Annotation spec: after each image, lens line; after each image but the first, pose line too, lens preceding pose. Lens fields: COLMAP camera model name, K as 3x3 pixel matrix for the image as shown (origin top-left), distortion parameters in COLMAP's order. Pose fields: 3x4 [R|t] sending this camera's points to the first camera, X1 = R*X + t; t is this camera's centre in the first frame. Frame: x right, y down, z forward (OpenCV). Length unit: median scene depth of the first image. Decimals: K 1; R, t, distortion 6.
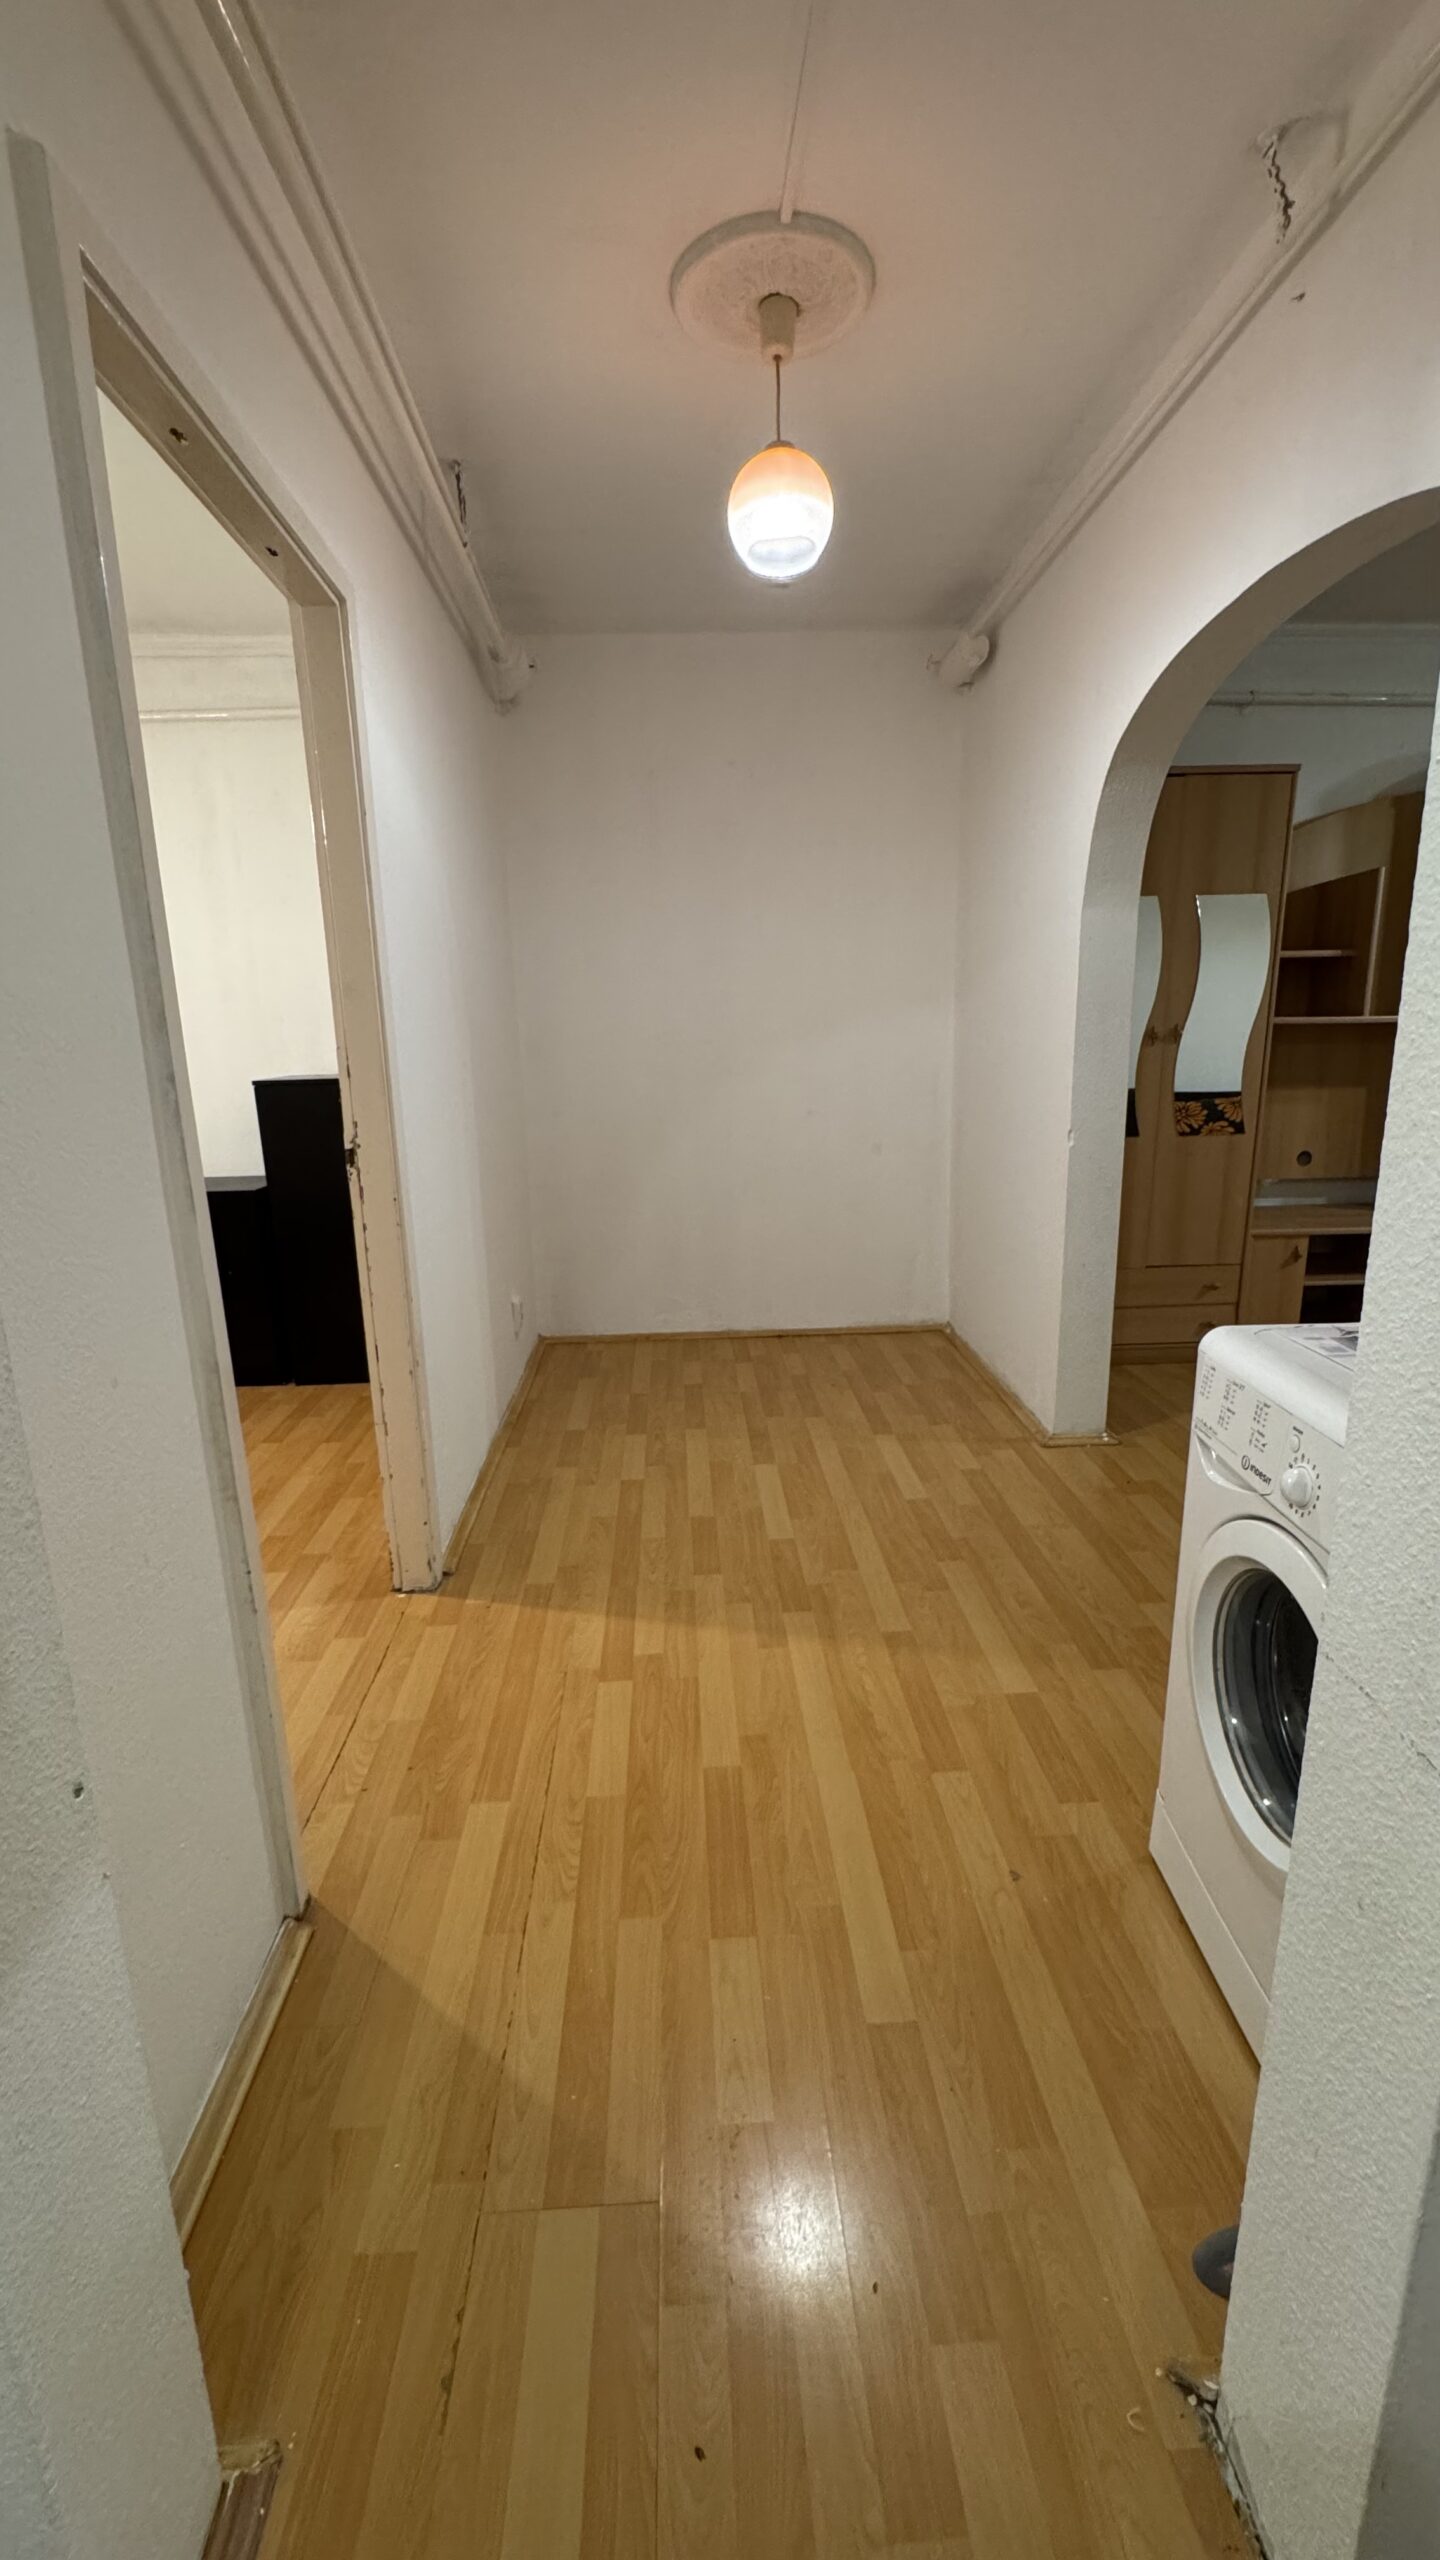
lens RADIAL K [[1028.2, 0, 727.2], [0, 1028.2, 1281.5], [0, 0, 1]] dist [-0.000153, -0.000107]
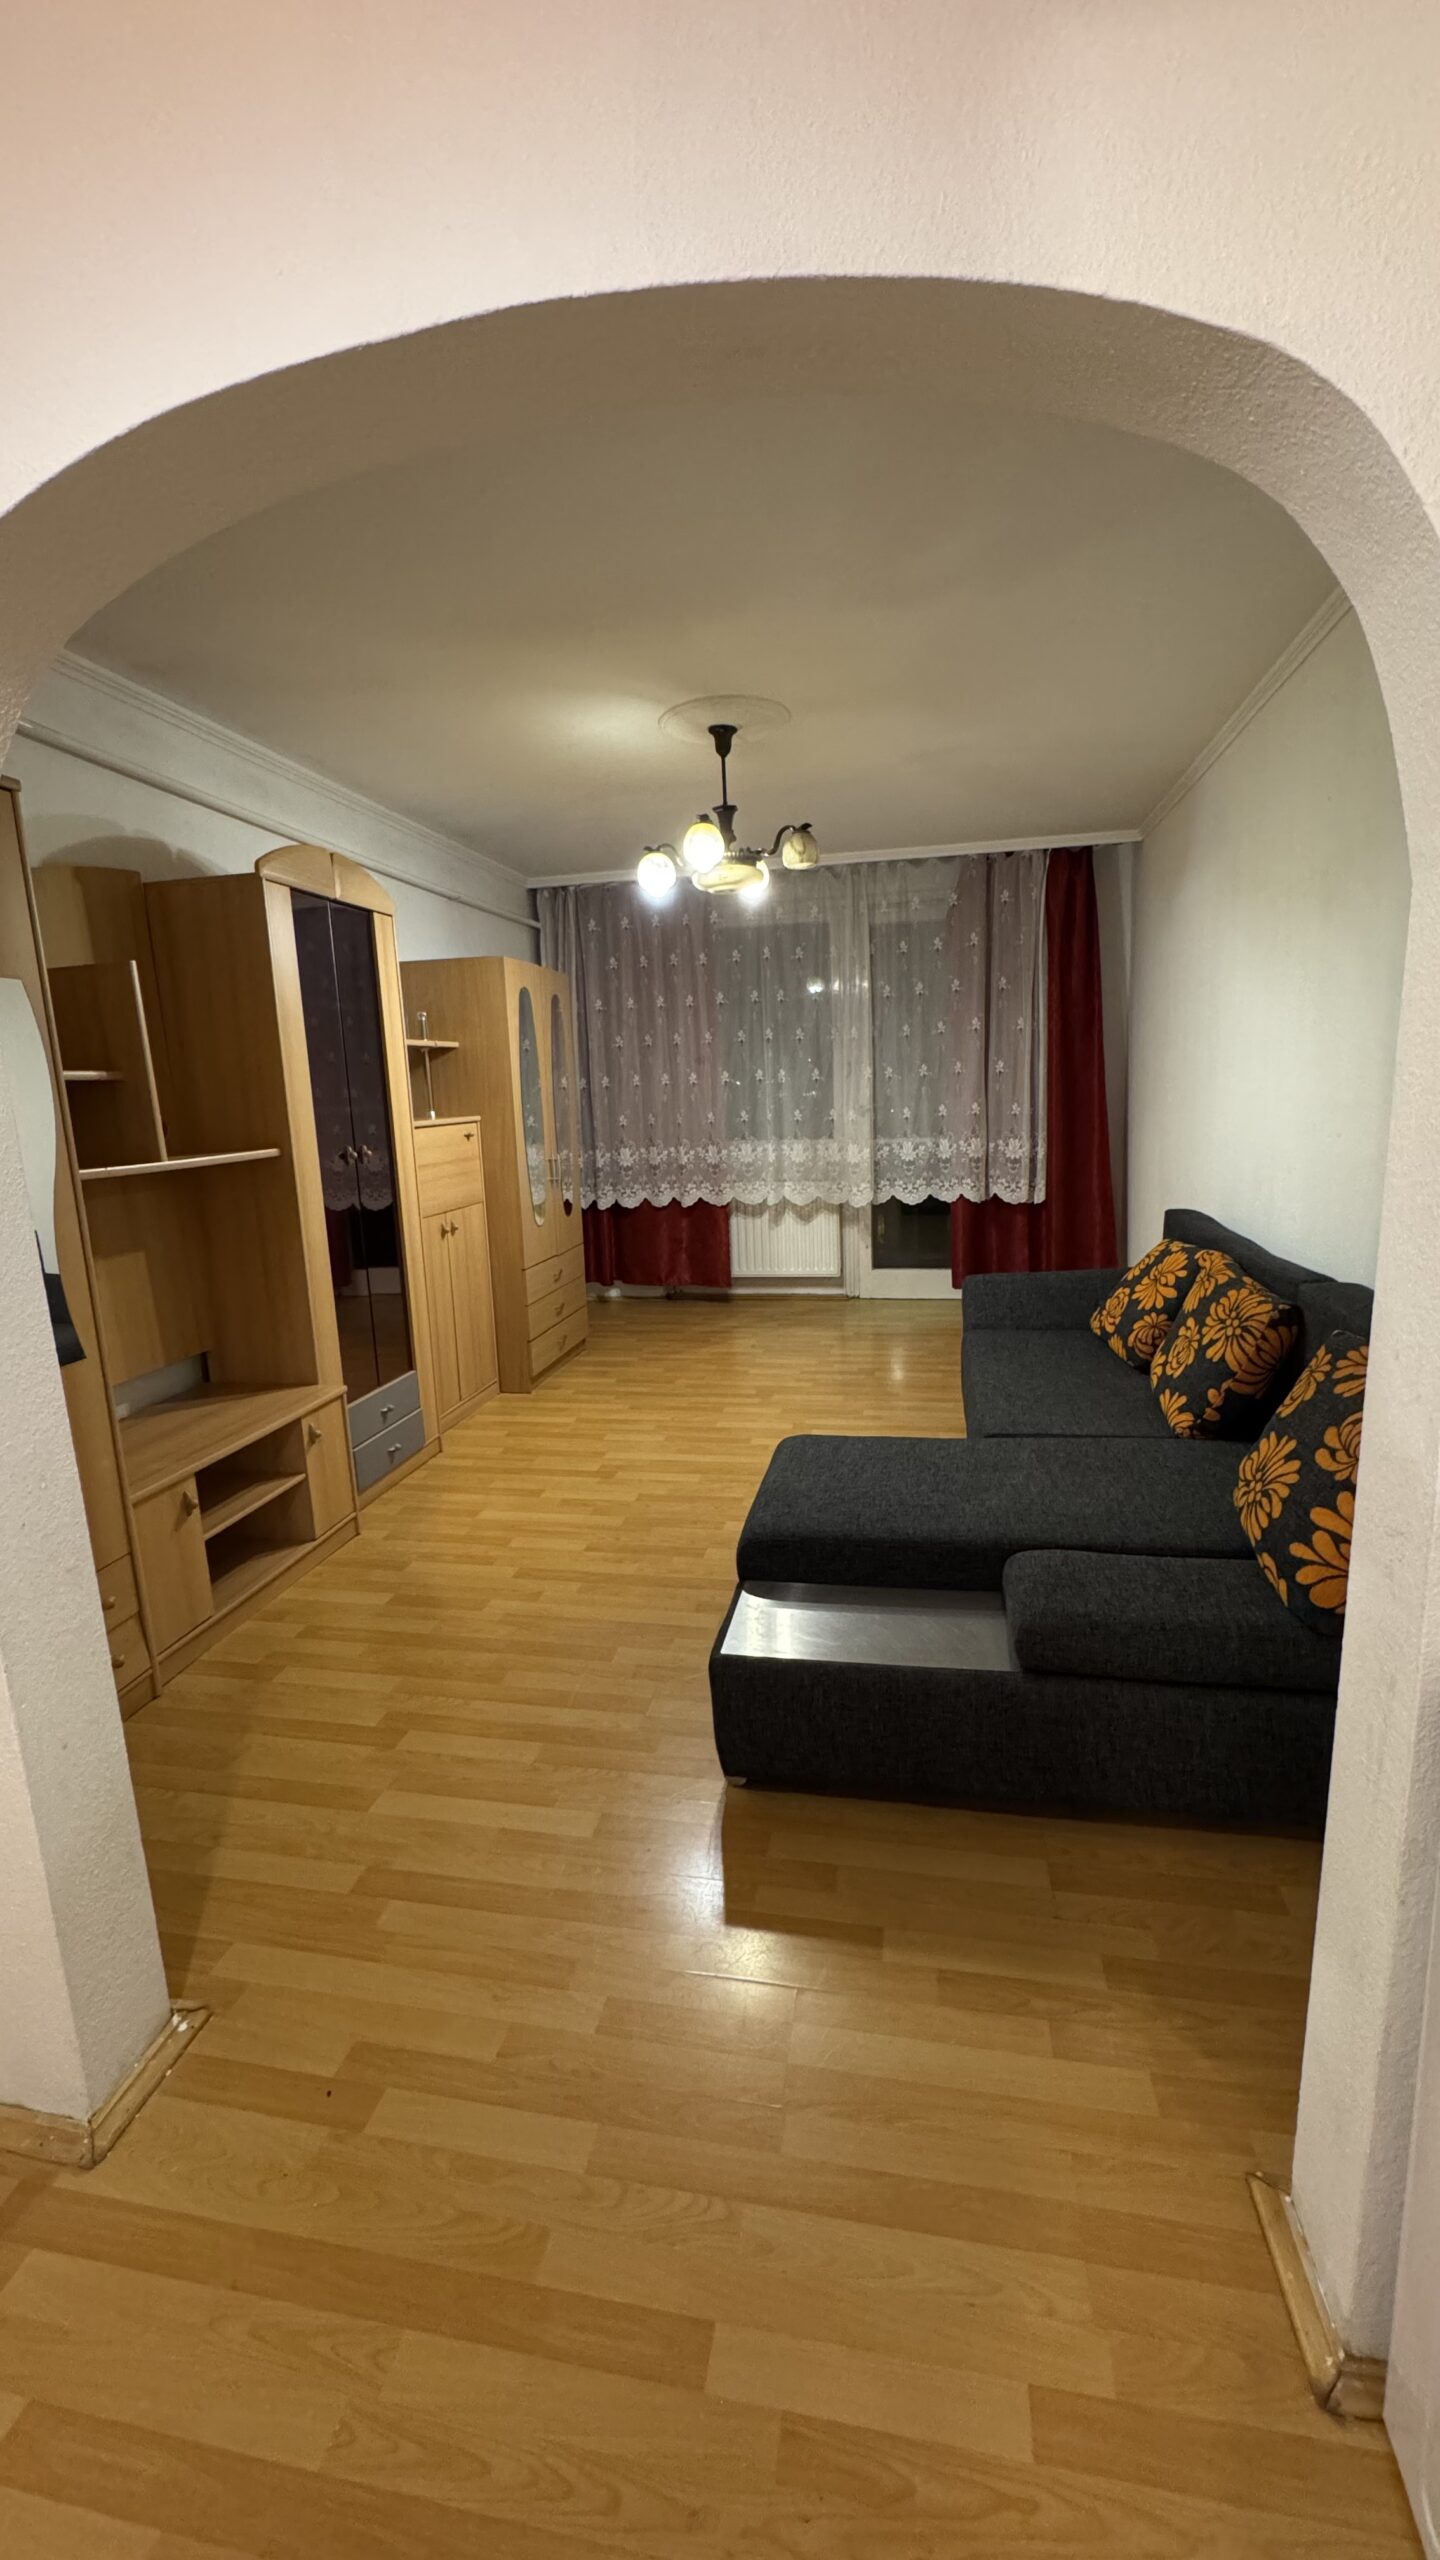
lens RADIAL K [[1028.2, 0, 719.3], [0, 1028.2, 1274.3], [0, 0, 1]] dist [-0.000153, -0.000107]
pose [[0.248886, -0.162027, 0.954884, 0.015184], [0.265332, 0.959596, 0.093669, -0.146037], [-0.931480, 0.230048, 0.281821, 0.452171]]
